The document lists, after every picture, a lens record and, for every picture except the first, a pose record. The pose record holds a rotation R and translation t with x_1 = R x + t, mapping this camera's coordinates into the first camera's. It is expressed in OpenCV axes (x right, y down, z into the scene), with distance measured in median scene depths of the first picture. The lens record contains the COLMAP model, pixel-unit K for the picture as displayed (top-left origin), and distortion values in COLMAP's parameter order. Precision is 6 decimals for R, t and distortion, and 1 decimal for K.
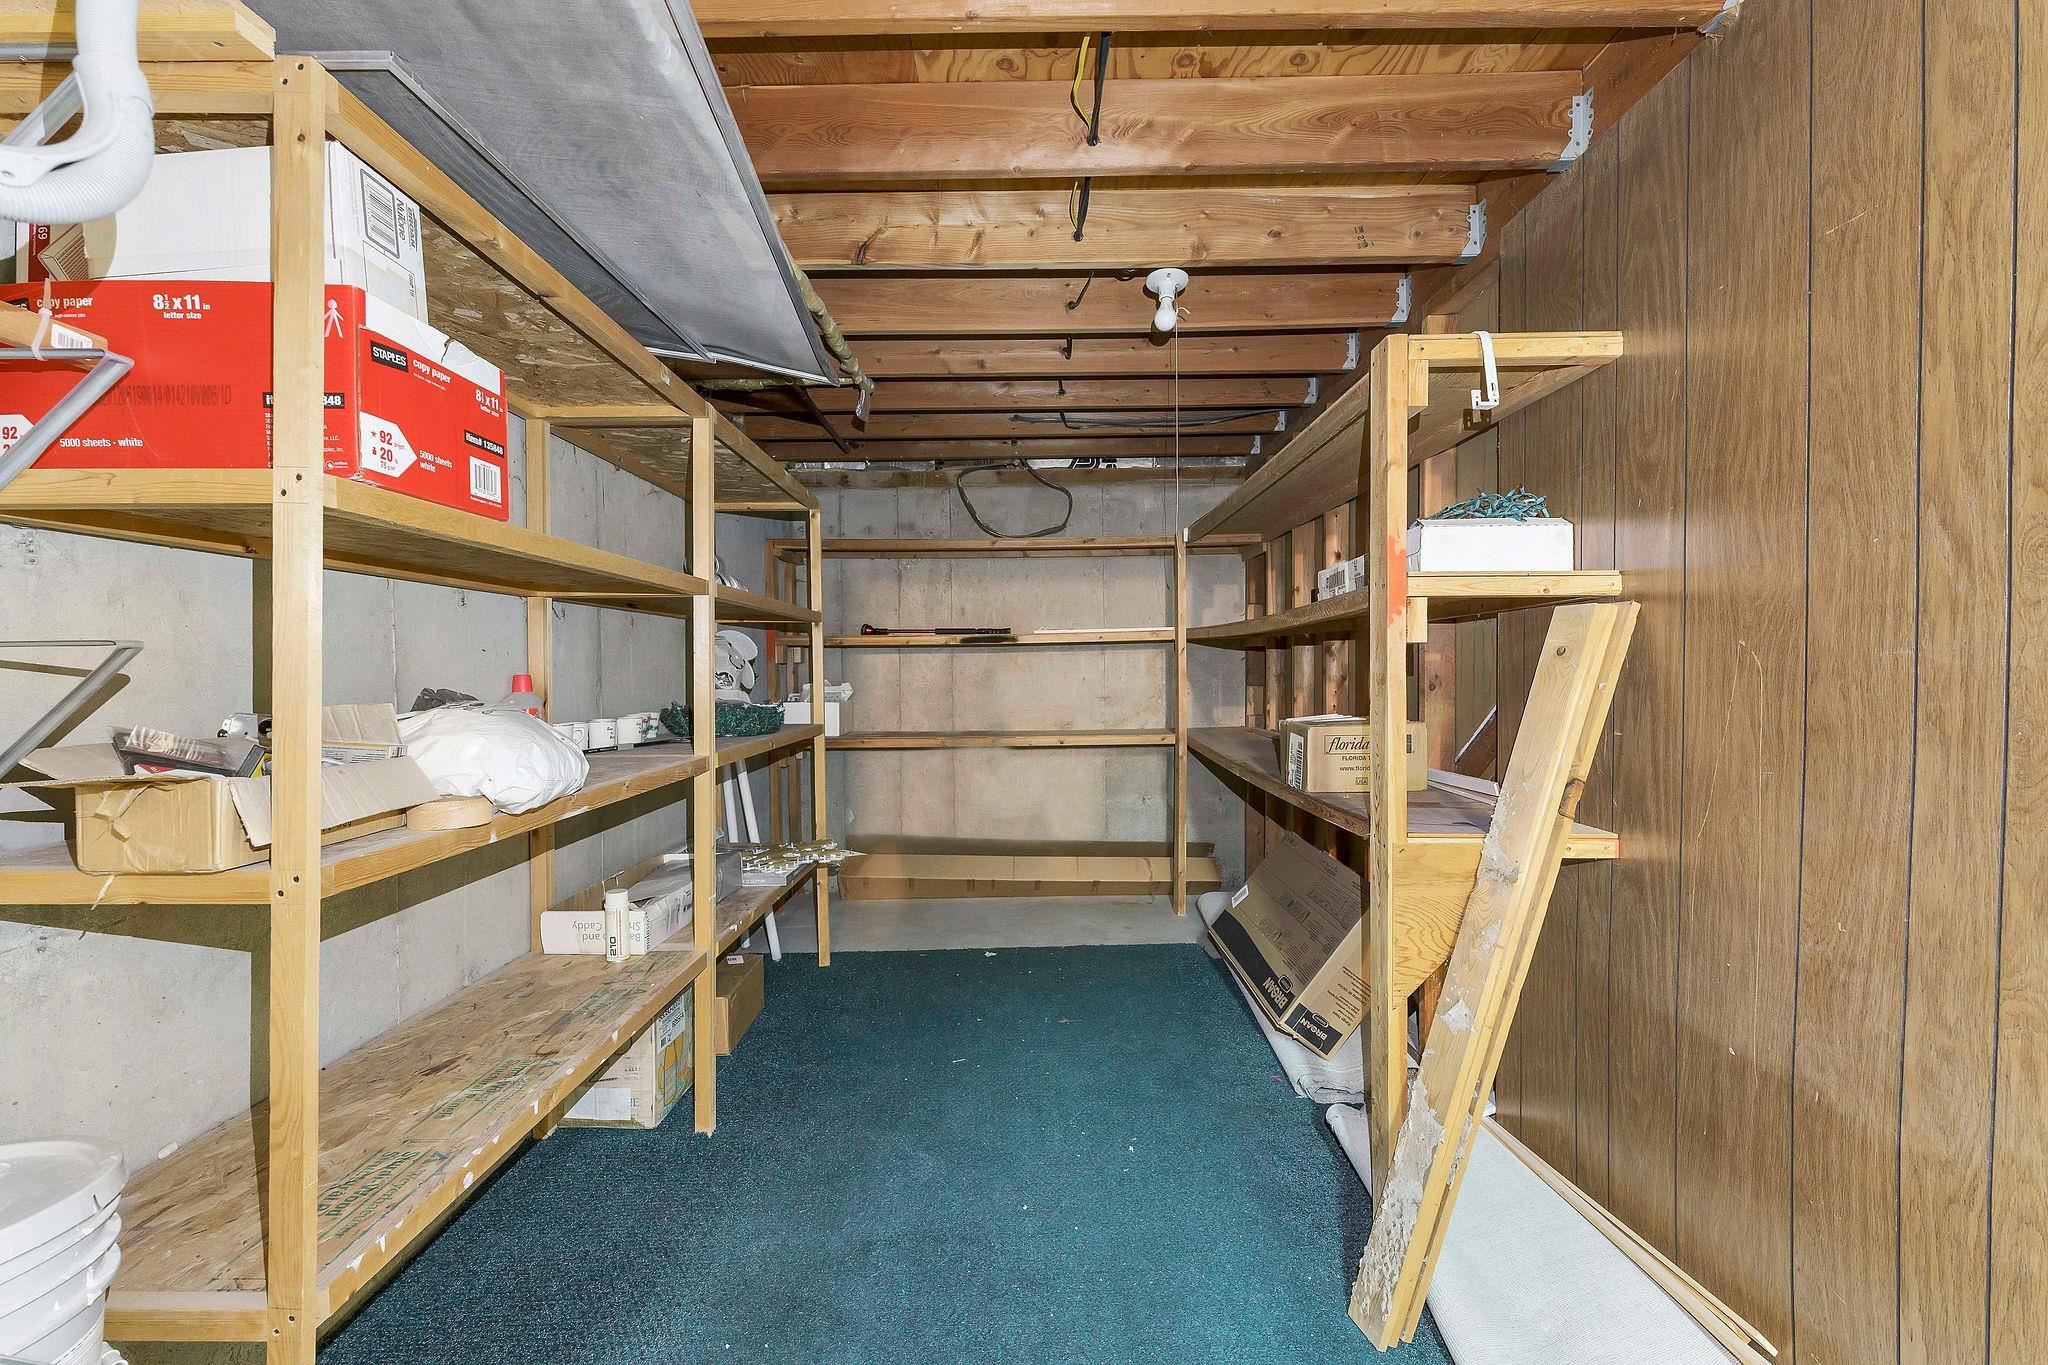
lens RADIAL K [[837.7, 0, 1024.0], [0, 837.7, 682.5], [0, 0, 1]] dist [-0.000855, -0.000079]
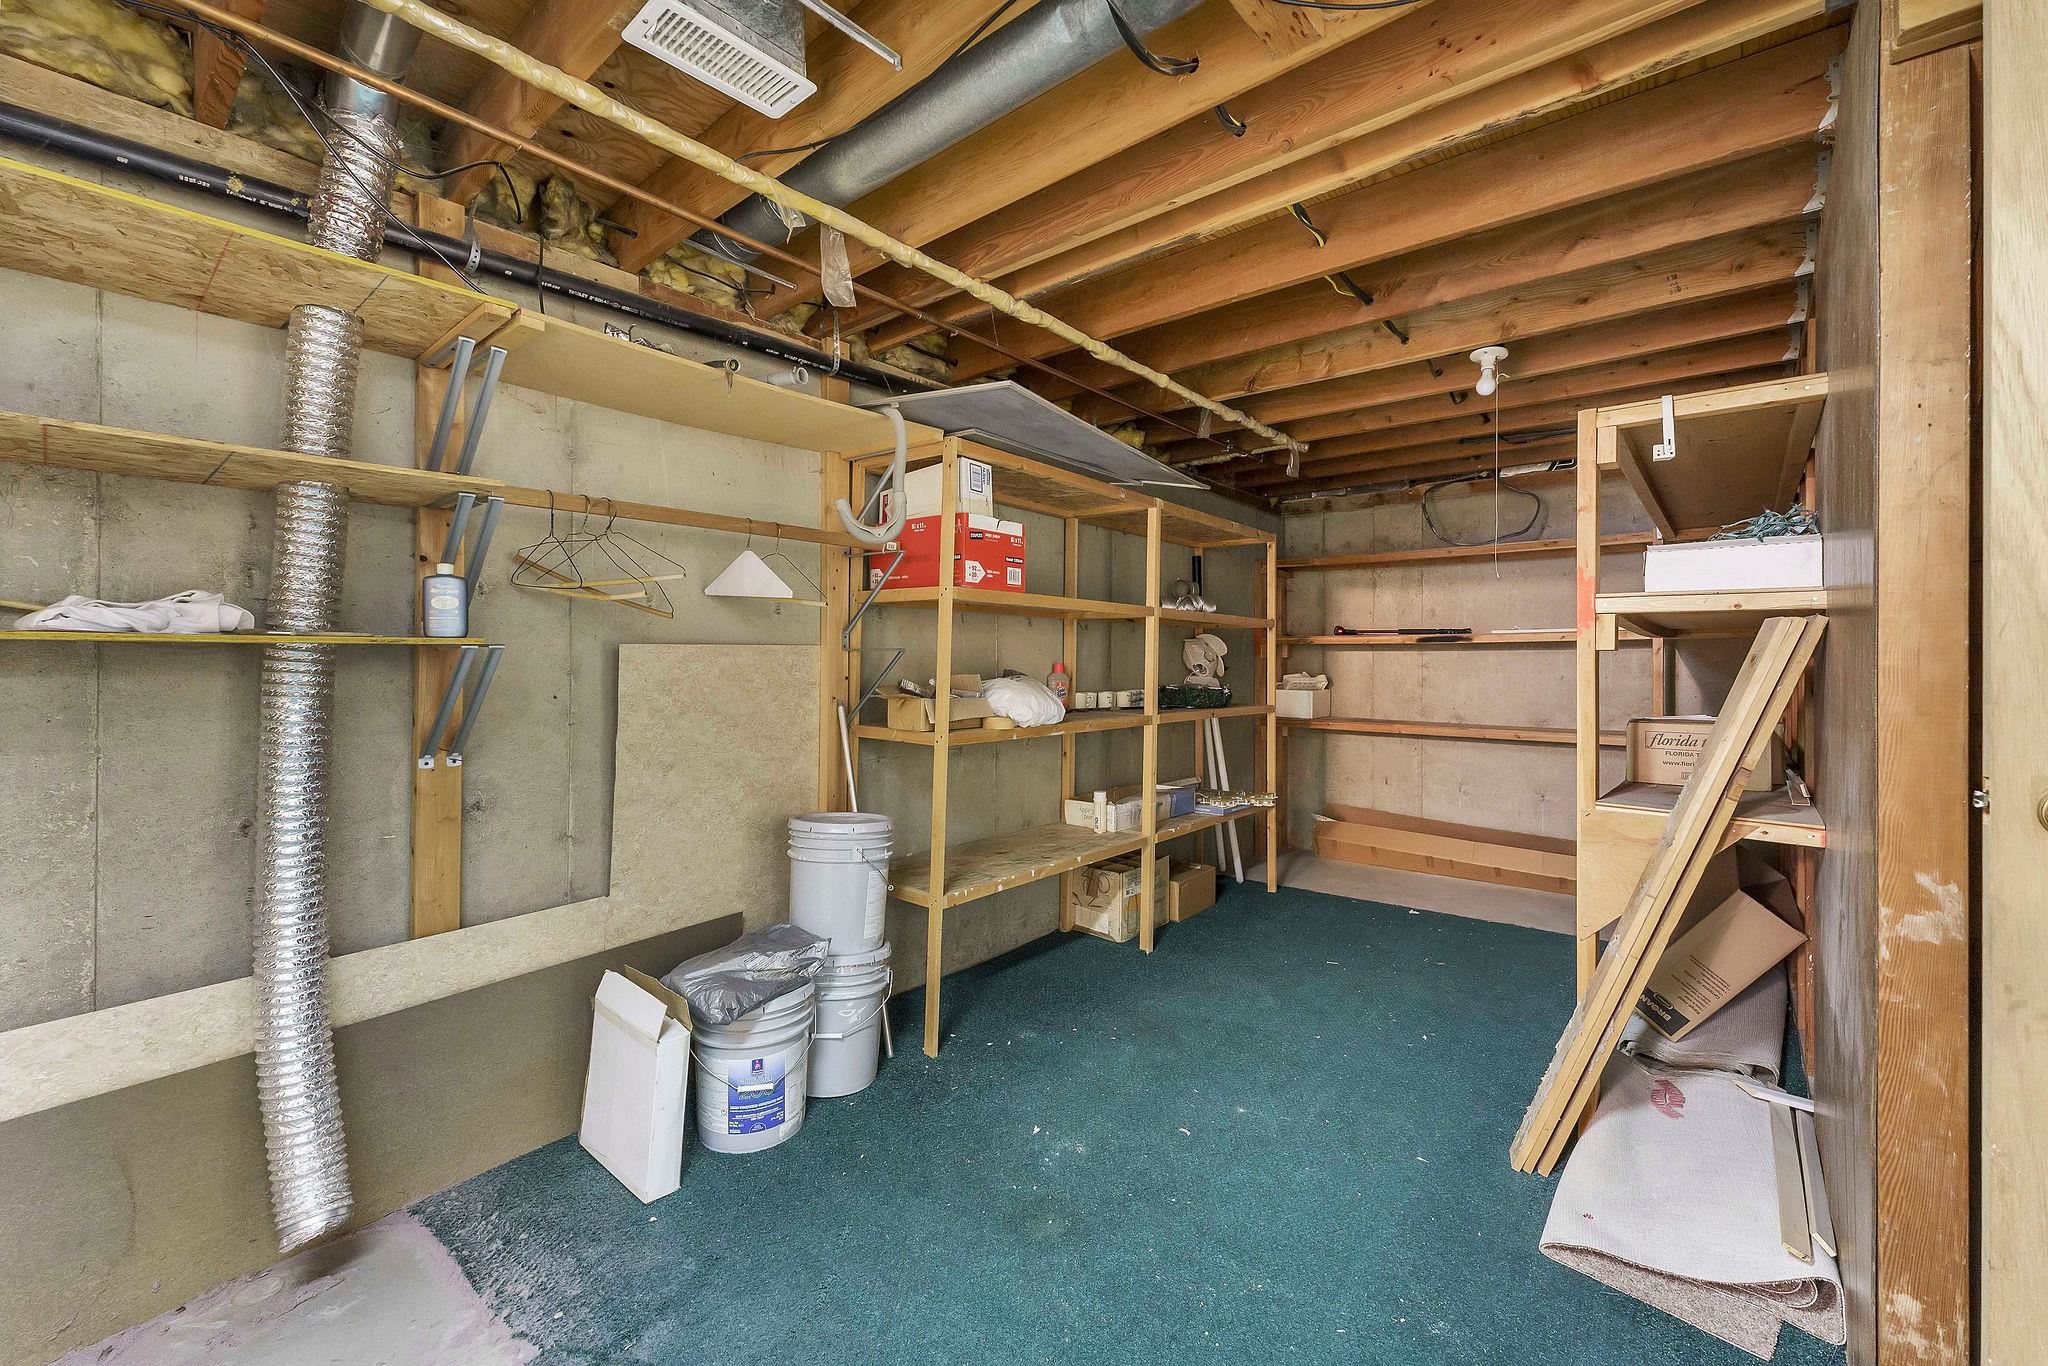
lens RADIAL K [[854.2, 0, 1023.9], [0, 854.2, 652.1], [0, 0, 1]] dist [0.000893, 0.000017]
pose [[0.765441, 0.008433, -0.643451, 0.509778], [-0.025745, 0.999515, -0.017525, 0.000023], [0.642991, 0.029980, 0.765287, -0.435762]]
